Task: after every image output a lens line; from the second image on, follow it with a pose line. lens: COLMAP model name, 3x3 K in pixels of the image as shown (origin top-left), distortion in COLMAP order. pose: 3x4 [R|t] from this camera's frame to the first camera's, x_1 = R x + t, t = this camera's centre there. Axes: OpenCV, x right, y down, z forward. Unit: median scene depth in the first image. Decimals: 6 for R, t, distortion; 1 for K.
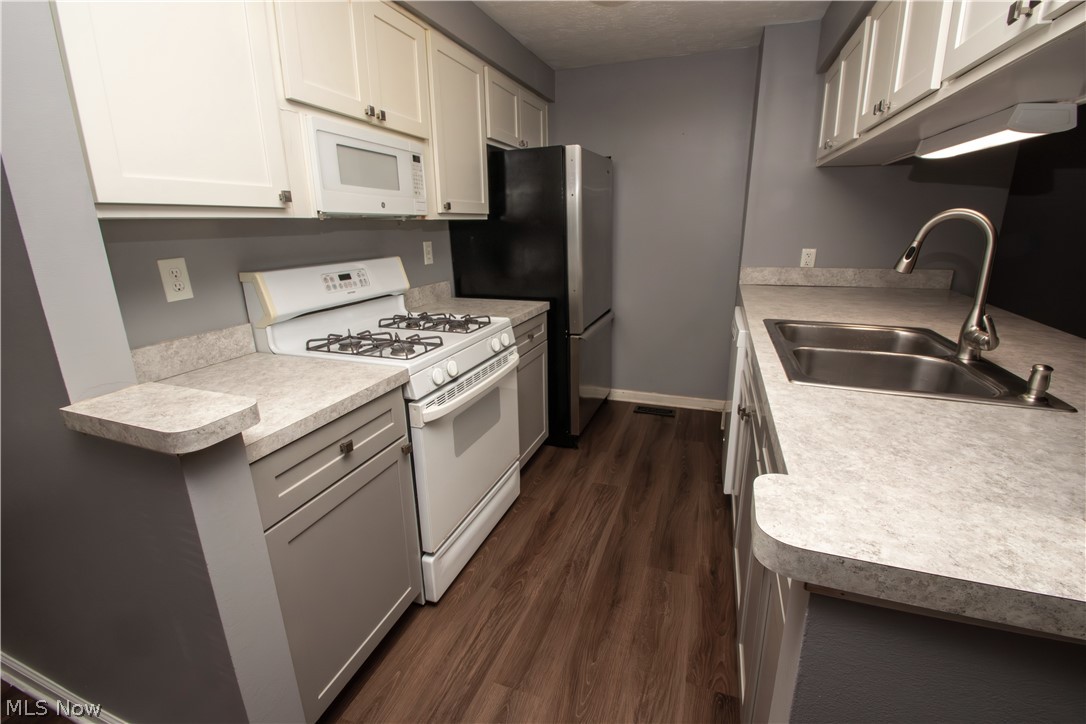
lens RADIAL K [[478.9, 0, 546.2], [0, 478.9, 360.7], [0, 0, 1]] dist [0.011982, -0.016152]
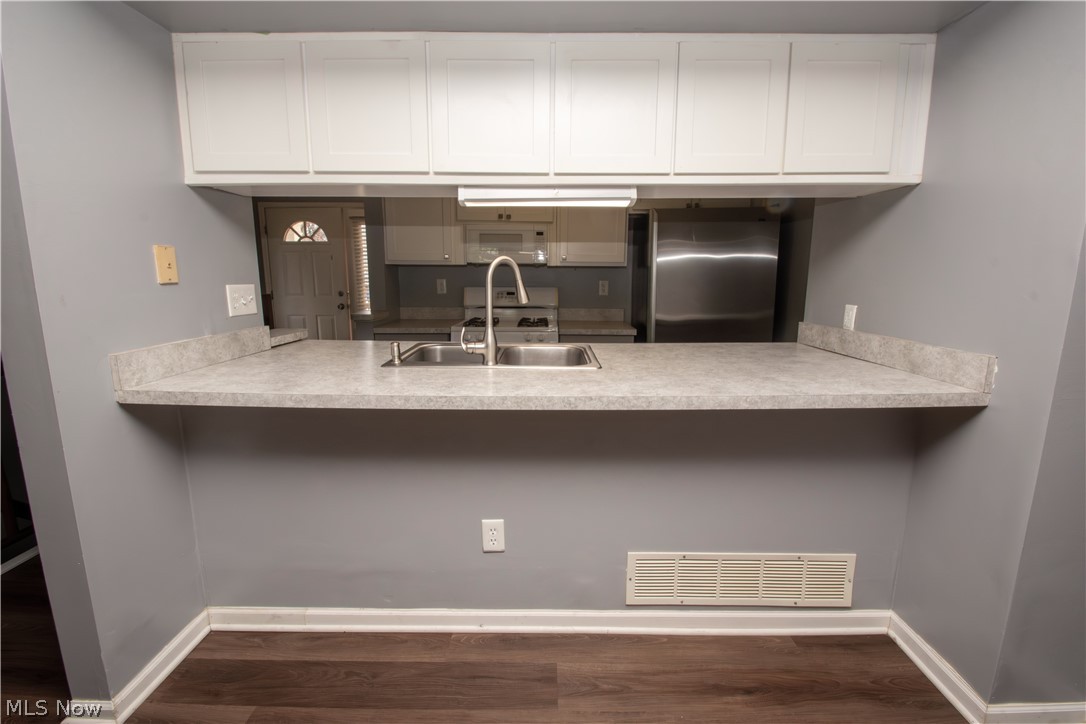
lens RADIAL K [[464.9, 0, 548.6], [0, 464.9, 355.2], [0, 0, 1]] dist [0.002841, 0.000098]
pose [[0.337676, 0.176988, -0.924473, 1.209047], [-0.268777, 0.959400, 0.085500, -0.110102], [0.902072, 0.219606, 0.371537, 0.385478]]
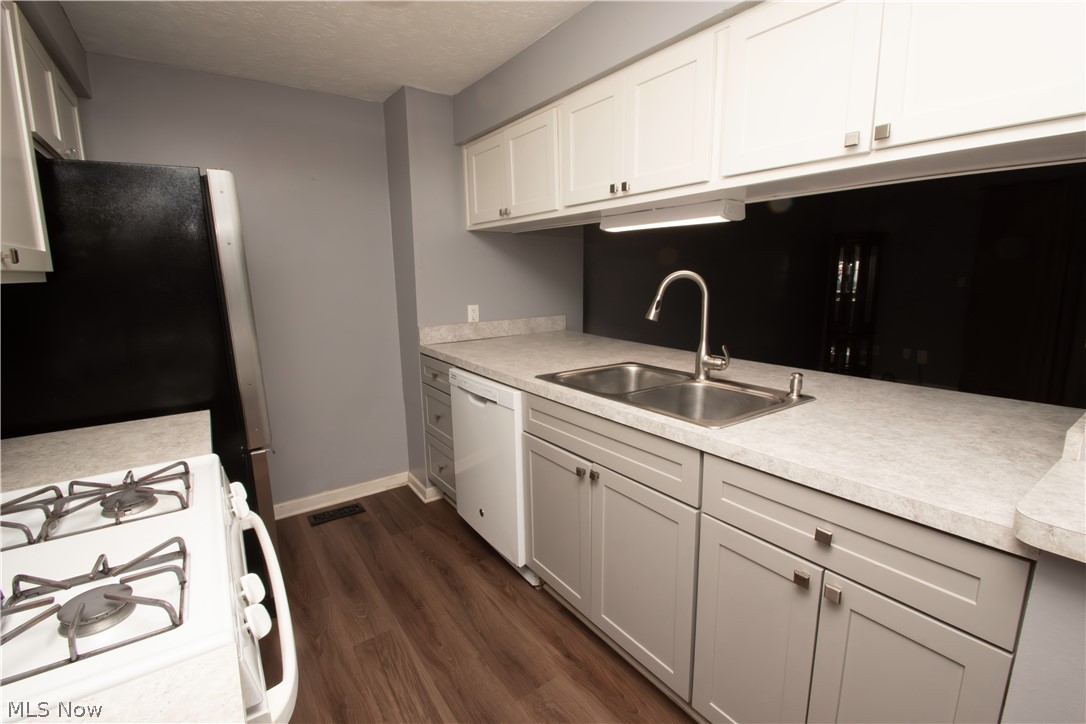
lens RADIAL K [[478.9, 0, 546.2], [0, 478.9, 360.7], [0, 0, 1]] dist [0.011982, -0.016152]
pose [[0.568480, -0.145470, 0.809734, -0.266313], [0.234990, 0.971950, 0.009636, -0.098293], [-0.788423, 0.184801, 0.586718, 0.313826]]
